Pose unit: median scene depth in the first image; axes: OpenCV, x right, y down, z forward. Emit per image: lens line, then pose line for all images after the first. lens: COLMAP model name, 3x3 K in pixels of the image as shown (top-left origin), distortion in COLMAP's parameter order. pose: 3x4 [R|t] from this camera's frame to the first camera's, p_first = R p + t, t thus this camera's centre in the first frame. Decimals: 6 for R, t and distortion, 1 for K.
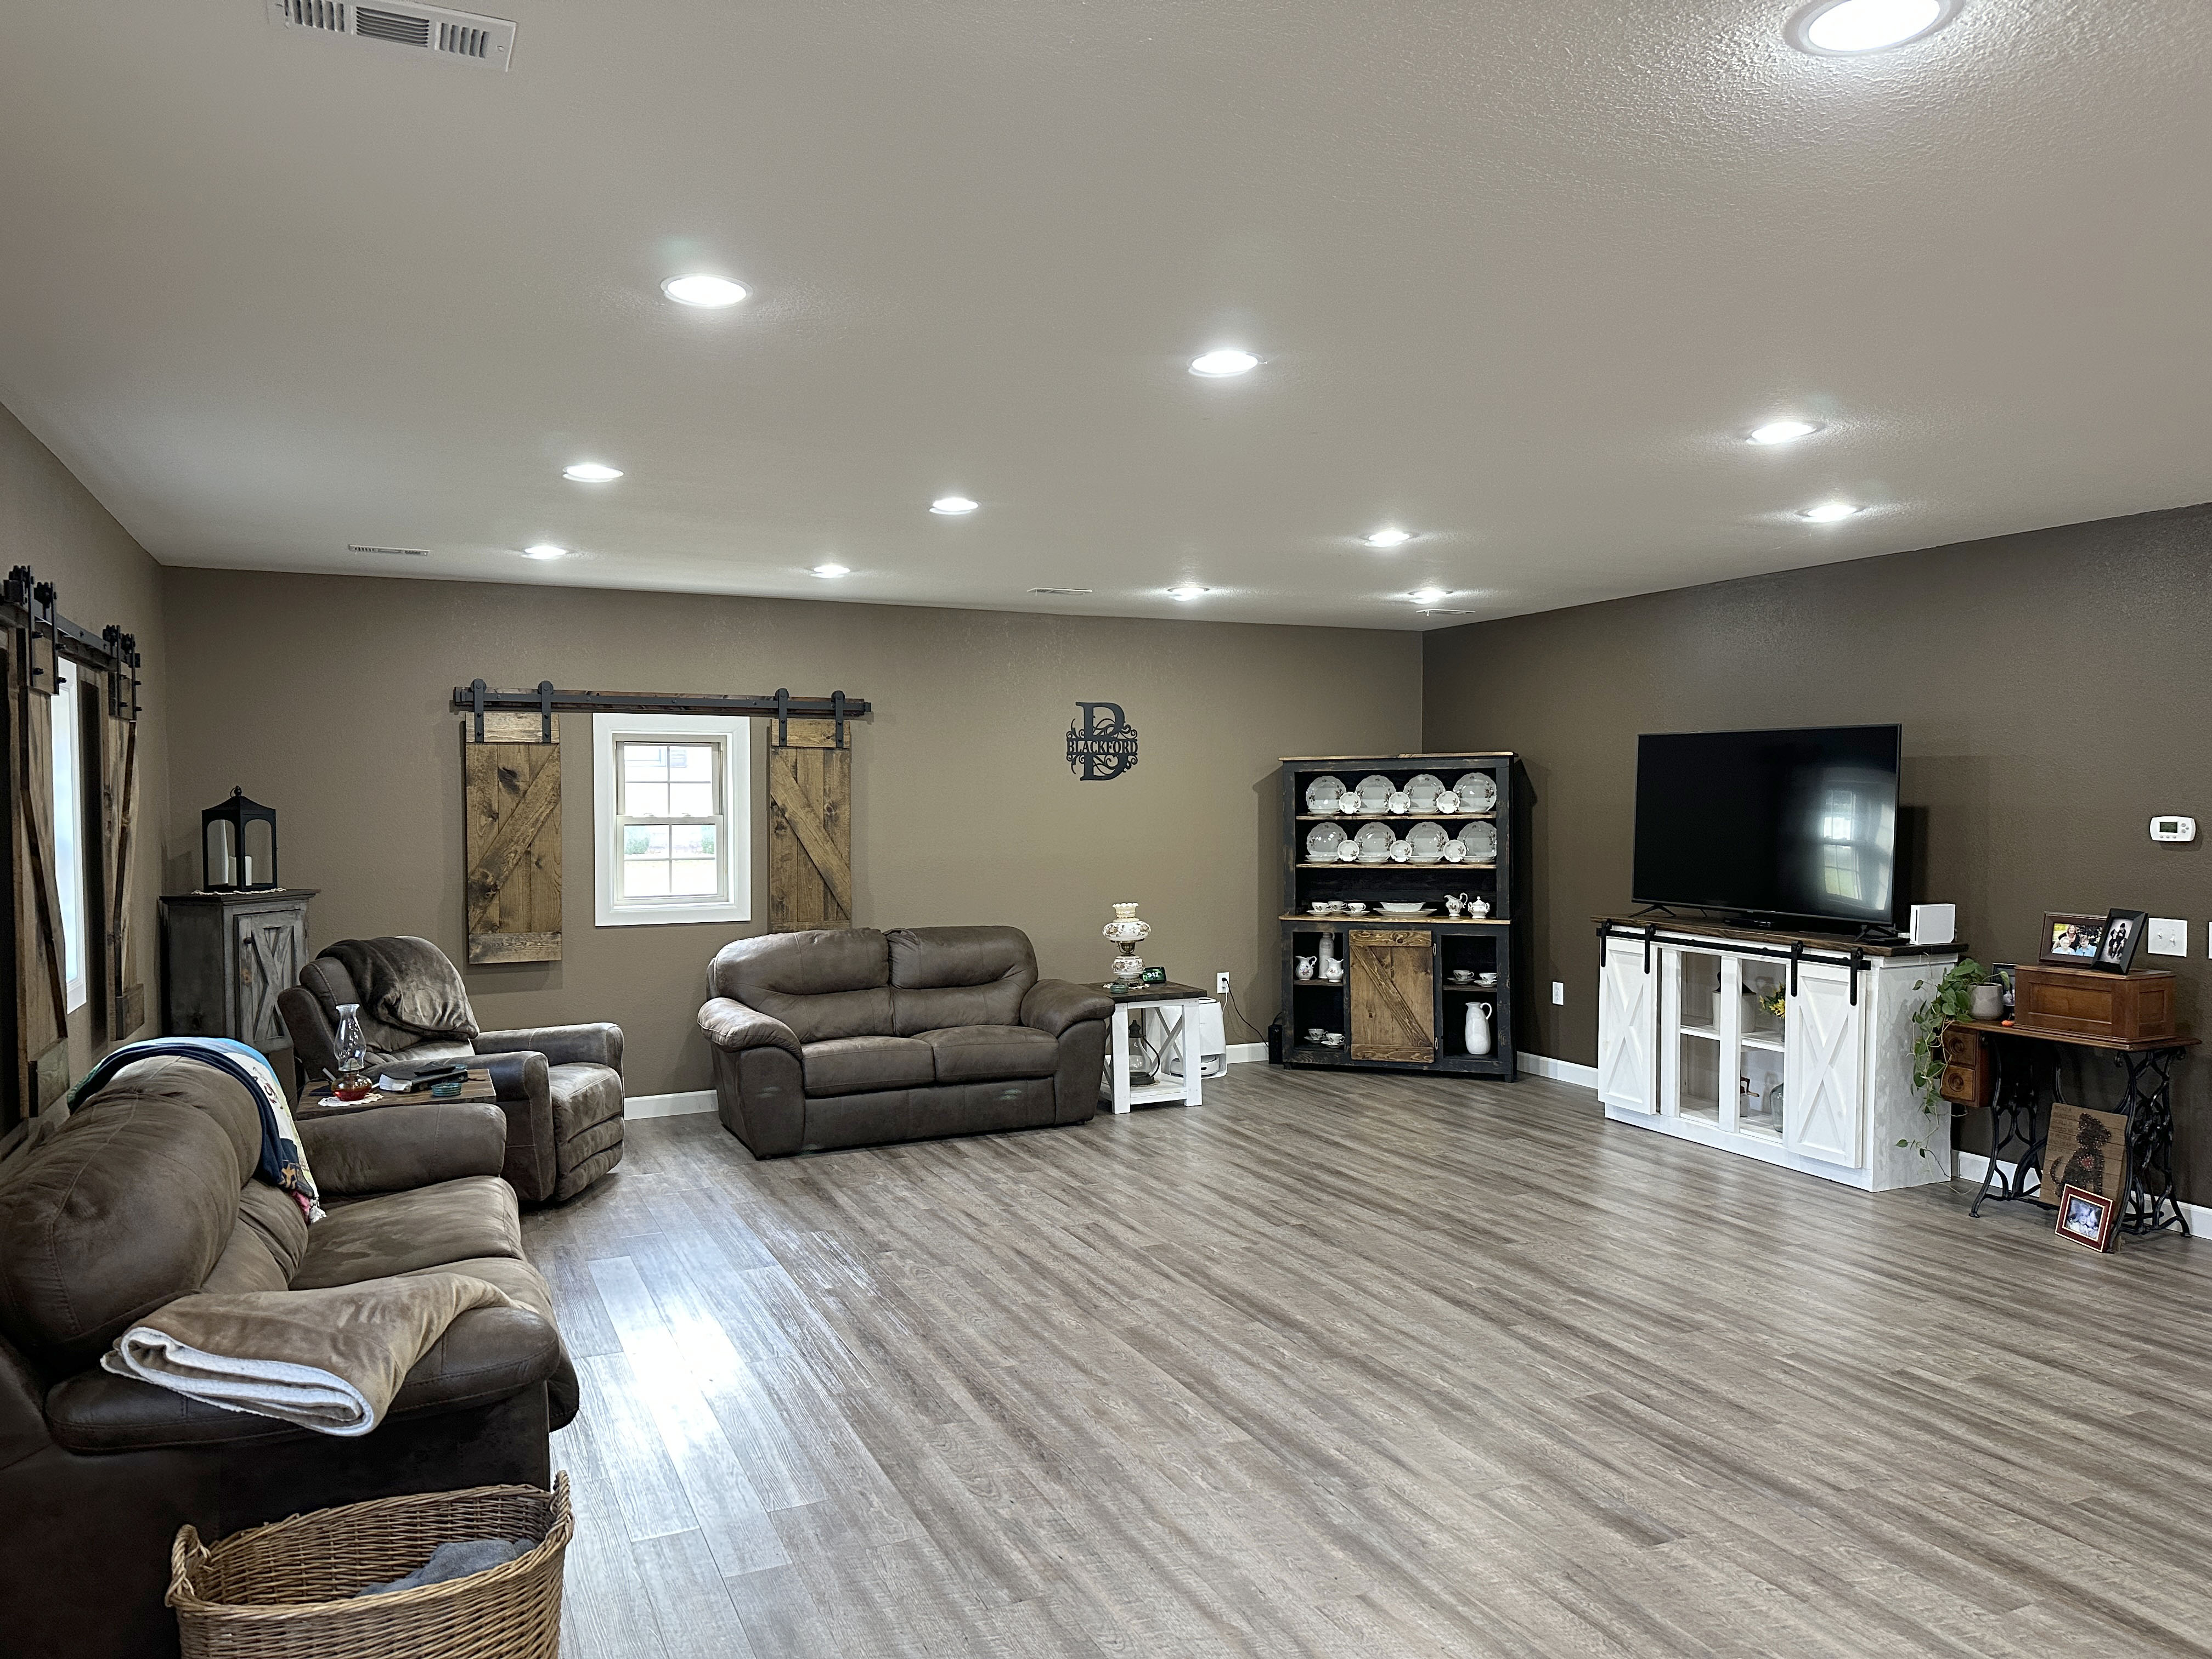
lens RADIAL K [[1536.7, 0, 1106.0], [0, 1536.7, 829.5], [0, 0, 1]] dist [0.110149, -0.147817]
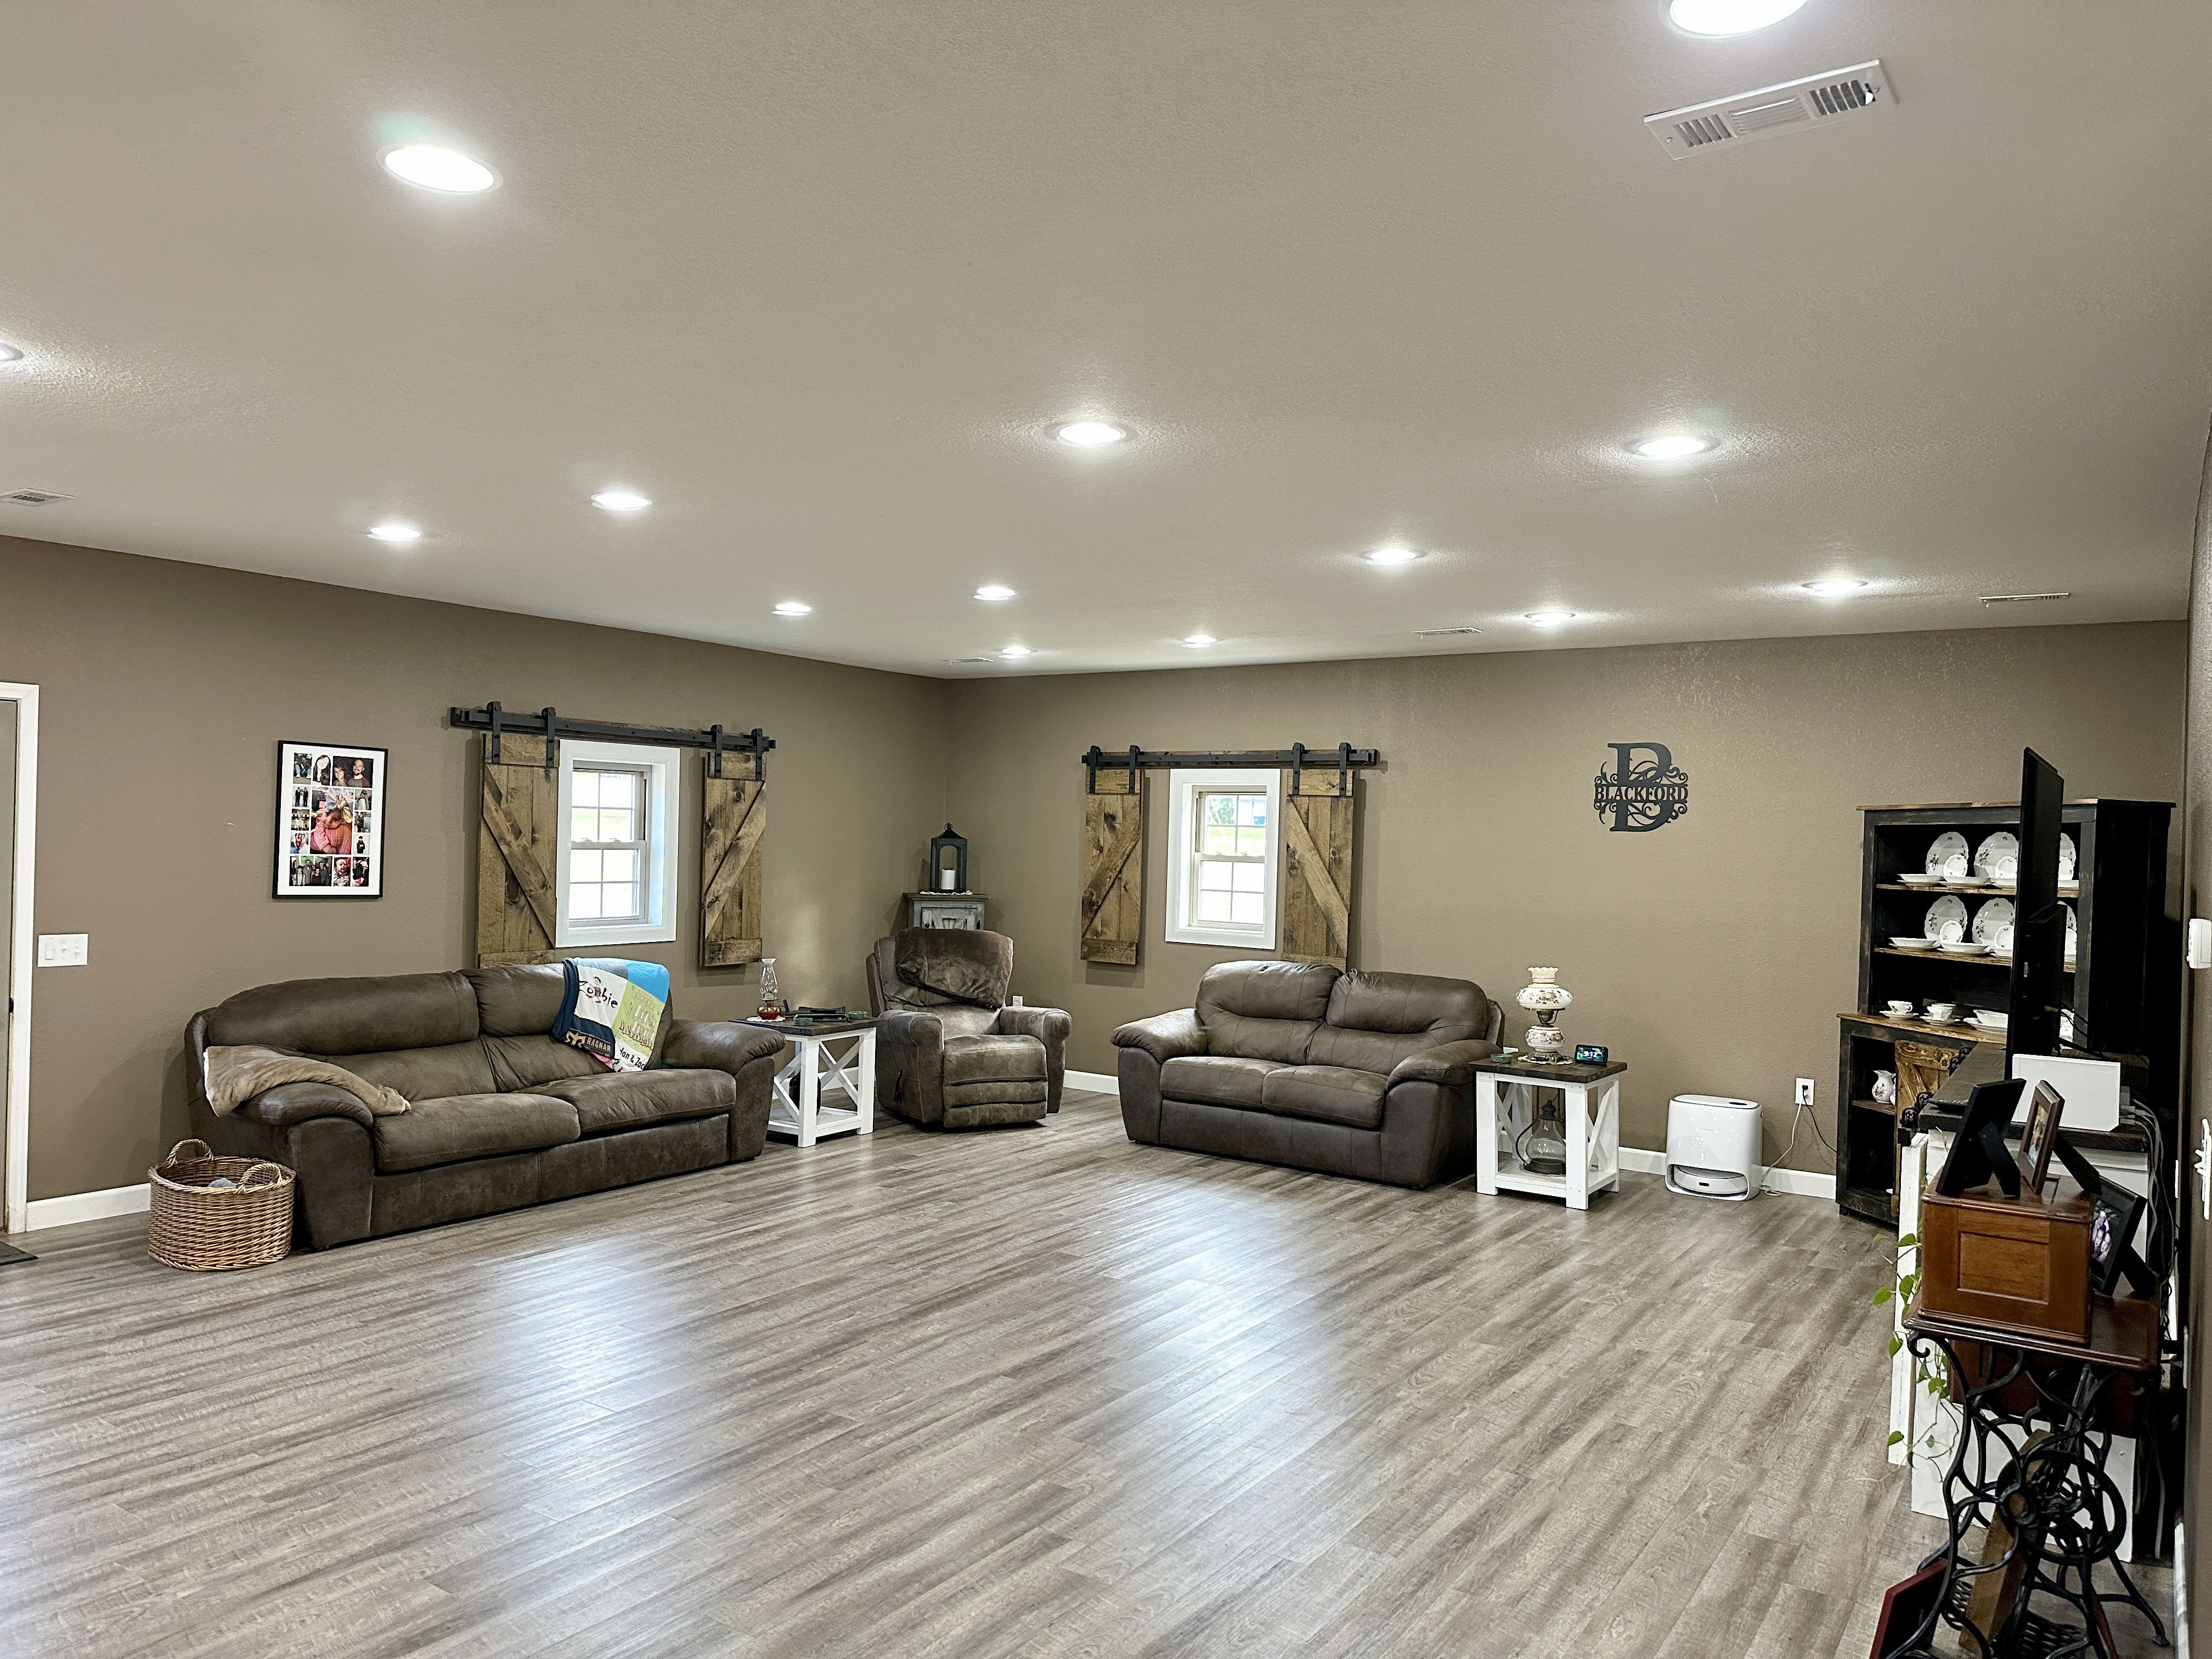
lens RADIAL K [[1536.7, 0, 1106.0], [0, 1536.7, 829.5], [0, 0, 1]] dist [0.110149, -0.147817]
pose [[0.515167, 0.014587, -0.856966, 0.708516], [-0.045569, 0.998907, -0.010391, -0.011953], [0.855878, 0.044405, 0.515268, 0.335153]]
